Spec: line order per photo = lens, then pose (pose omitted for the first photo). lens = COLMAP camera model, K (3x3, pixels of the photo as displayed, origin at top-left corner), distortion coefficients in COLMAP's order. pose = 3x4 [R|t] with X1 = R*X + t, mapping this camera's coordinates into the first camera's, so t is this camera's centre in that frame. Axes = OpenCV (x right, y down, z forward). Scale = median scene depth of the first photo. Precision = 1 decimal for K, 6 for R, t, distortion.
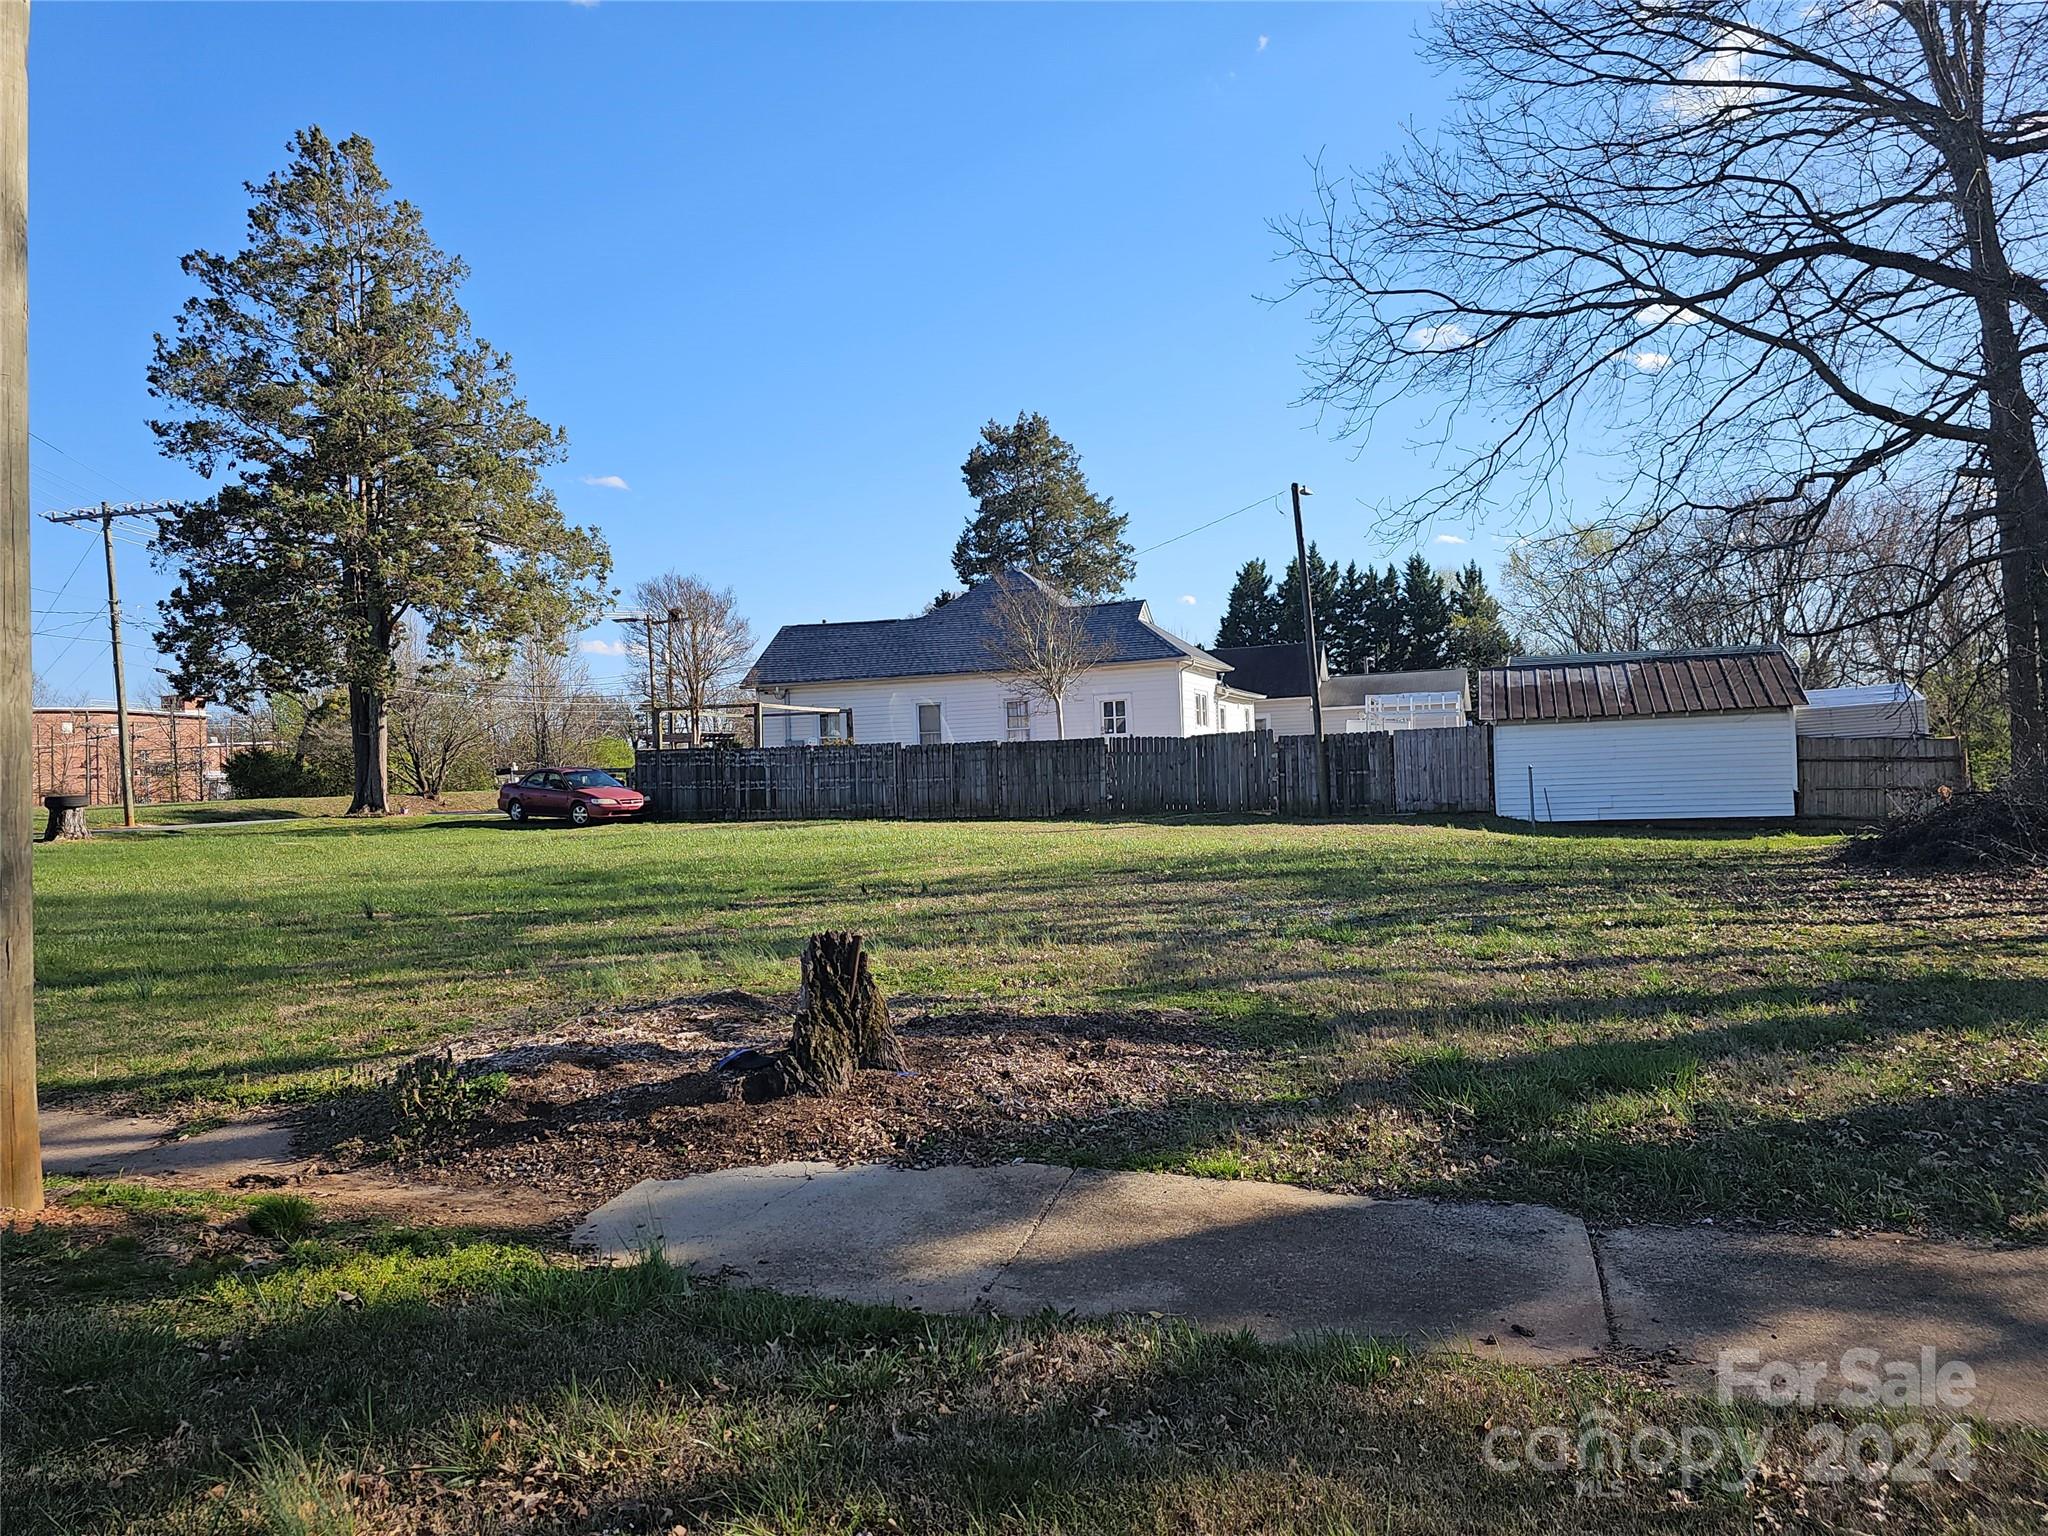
lens RADIAL K [[1348.5, 0, 1024.0], [0, 1348.5, 768.0], [0, 0, 1]] dist [0.118799, 0.000879]
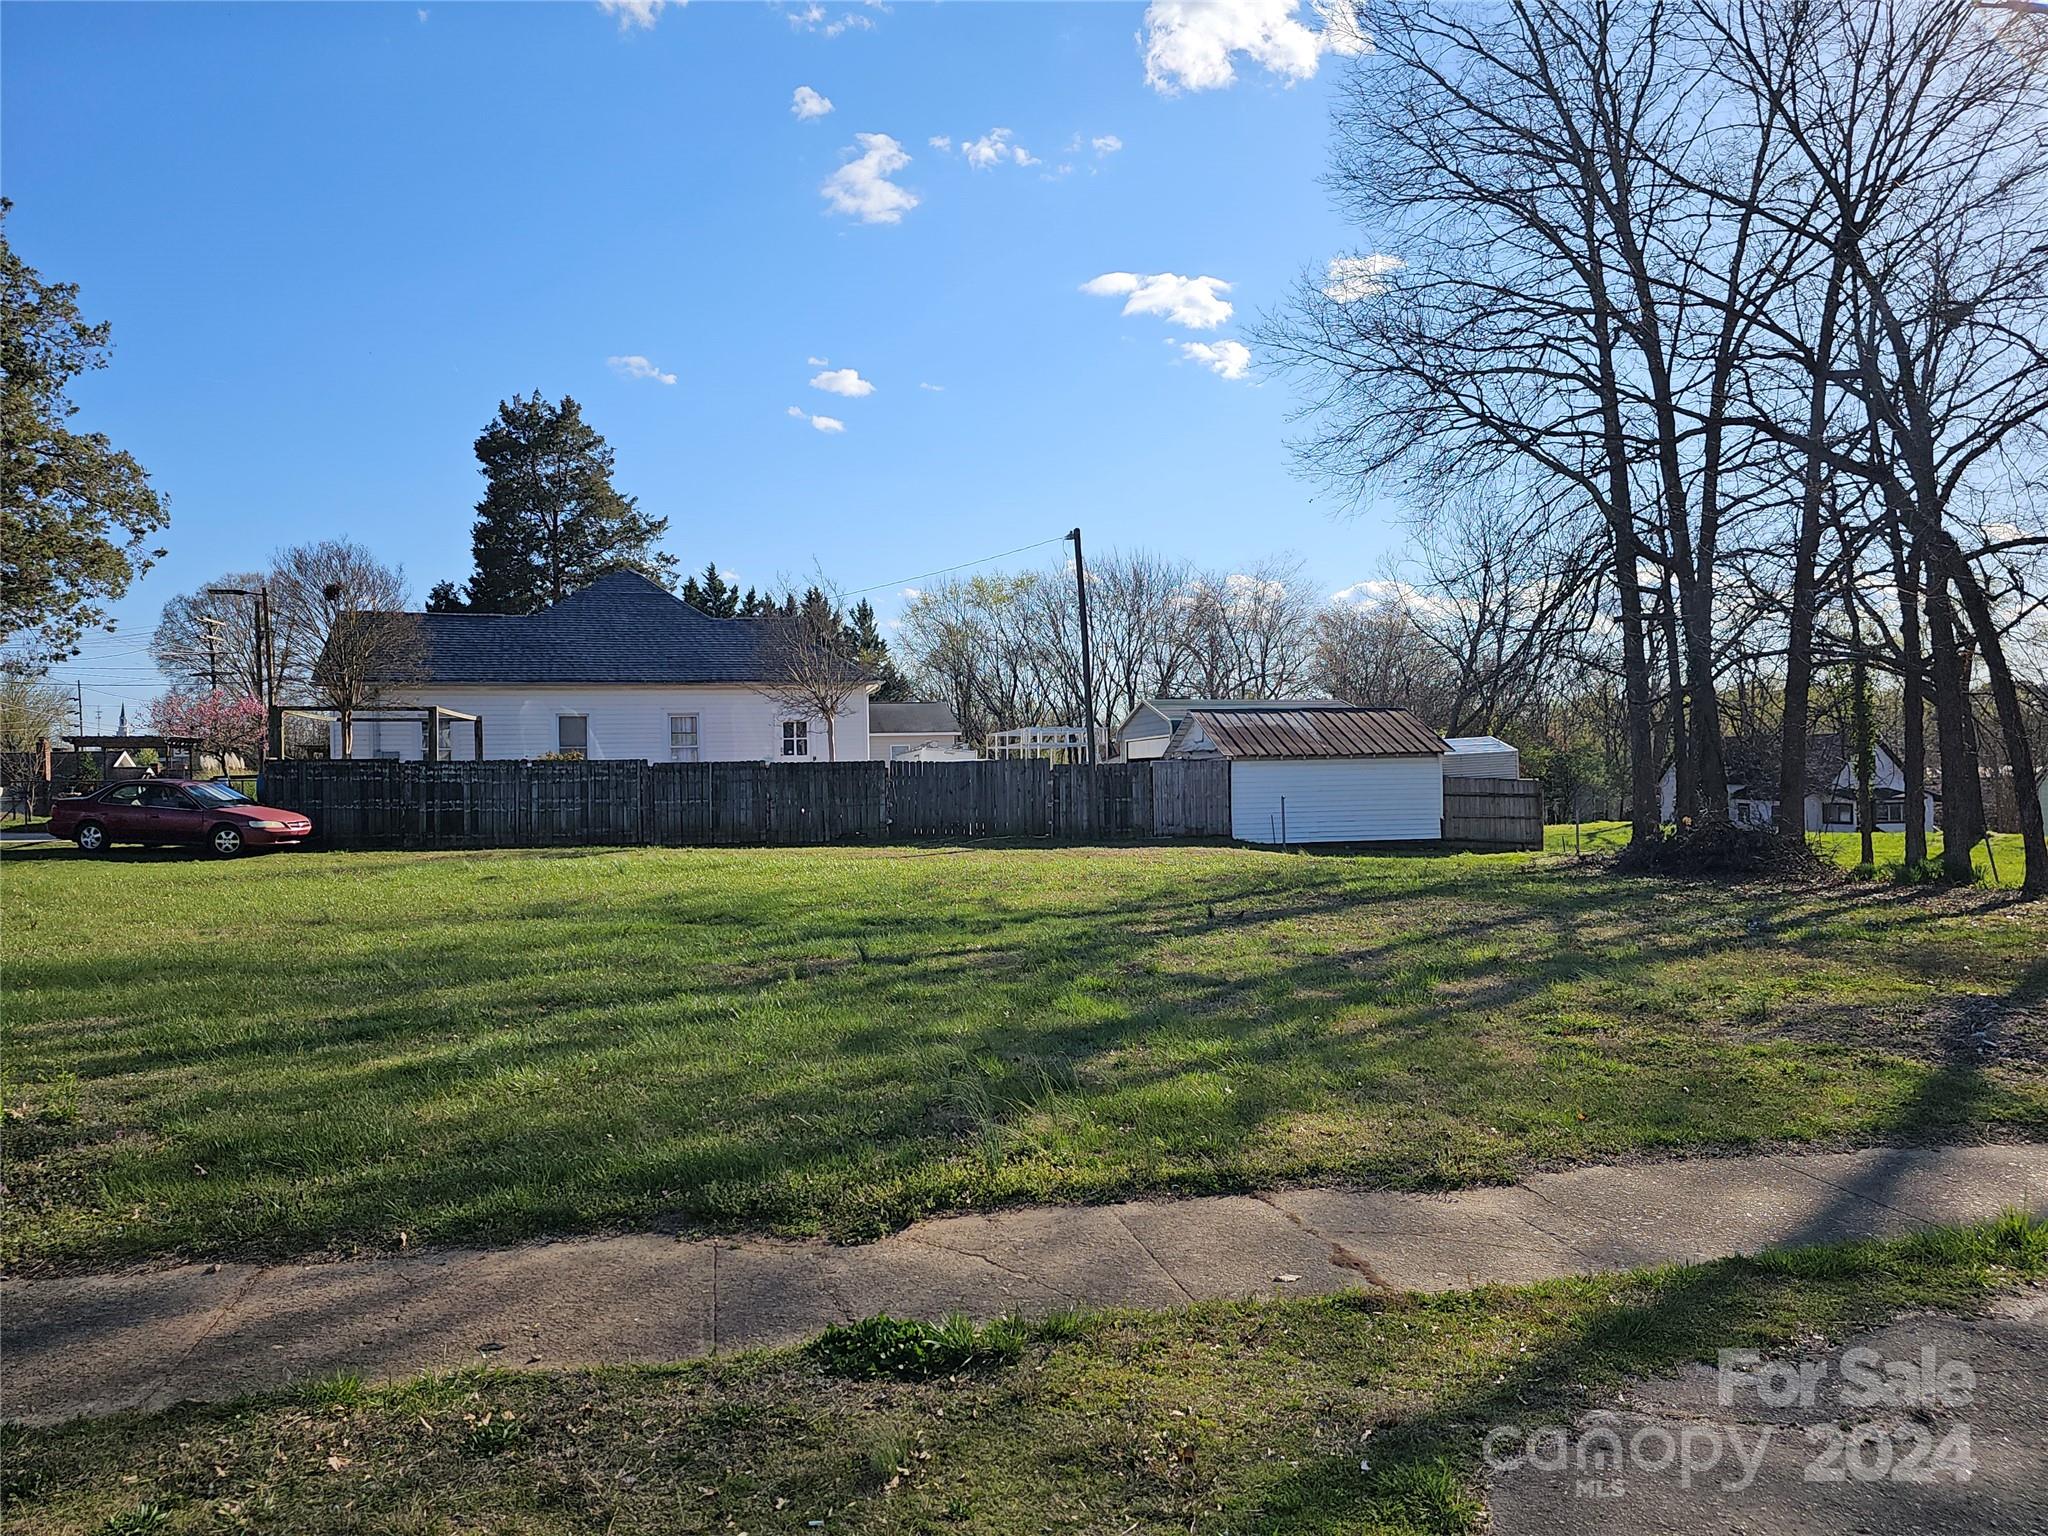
lens RADIAL K [[1379.9, 0, 1016.5], [0, 1379.9, 779.7], [0, 0, 1]] dist [0.091866, -0.099888]
pose [[0.851975, 0.020602, 0.523177, -0.364206], [-0.015551, 0.999780, -0.014047, 0.003603], [-0.523351, 0.003832, 0.852108, 0.088416]]
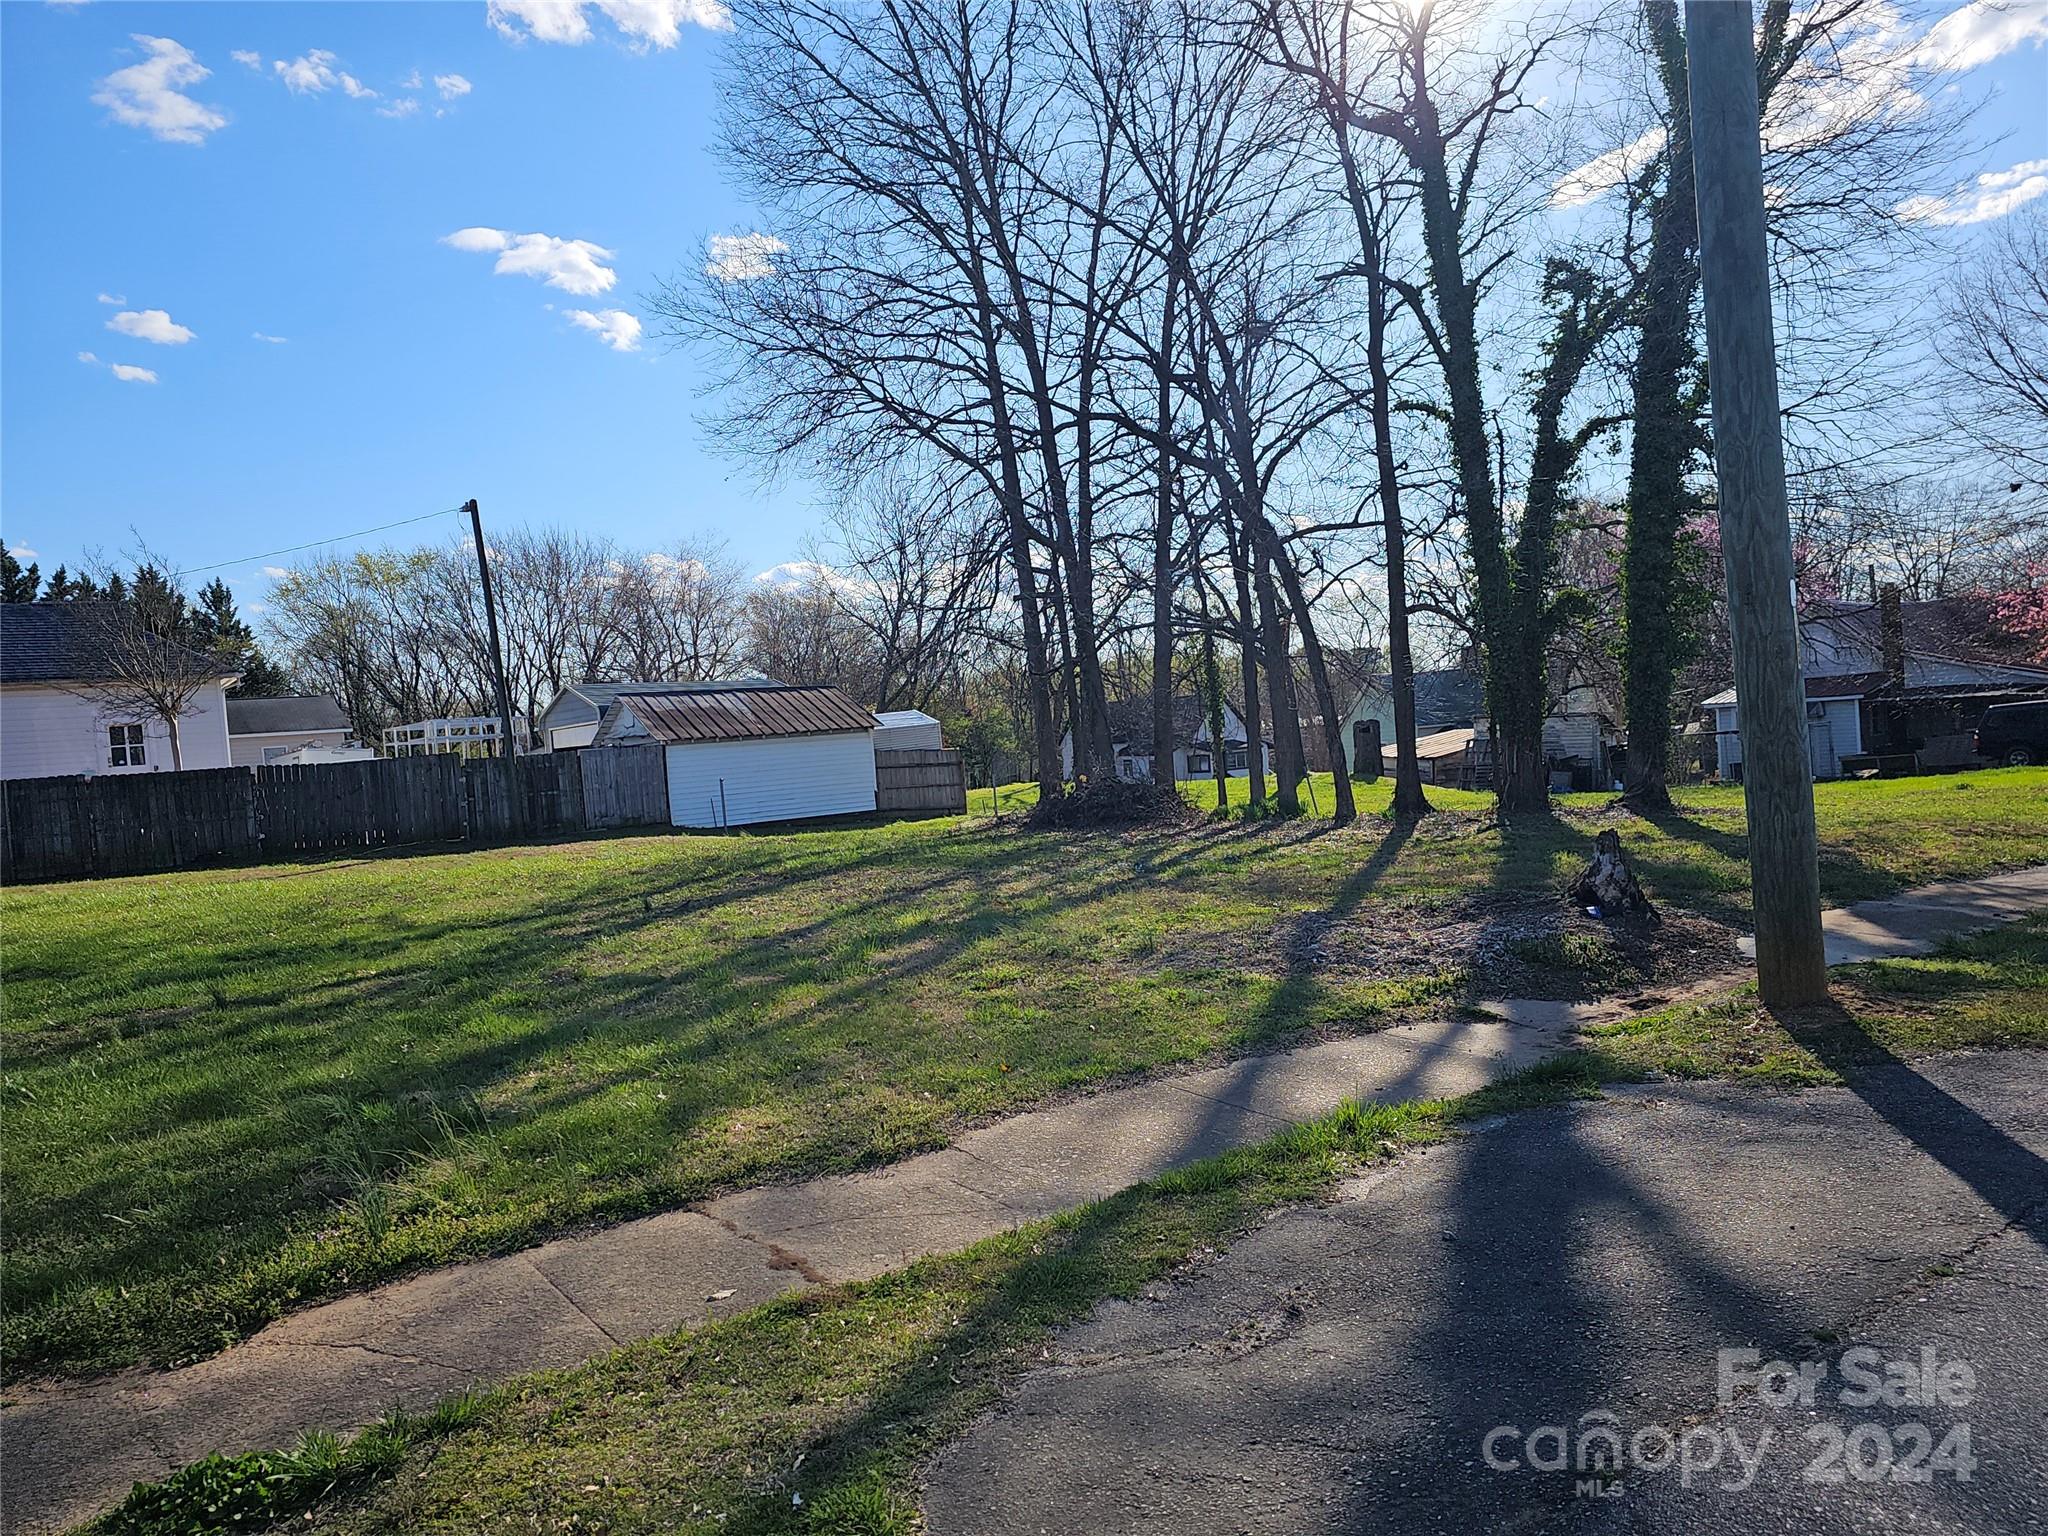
lens RADIAL K [[1379.9, 0, 1016.5], [0, 1379.9, 779.7], [0, 0, 1]] dist [0.091866, -0.099888]
pose [[0.582791, -0.033049, 0.811950, -0.355529], [0.048055, 0.998826, 0.006164, 0.003318], [-0.811200, 0.035426, 0.583694, 0.092959]]
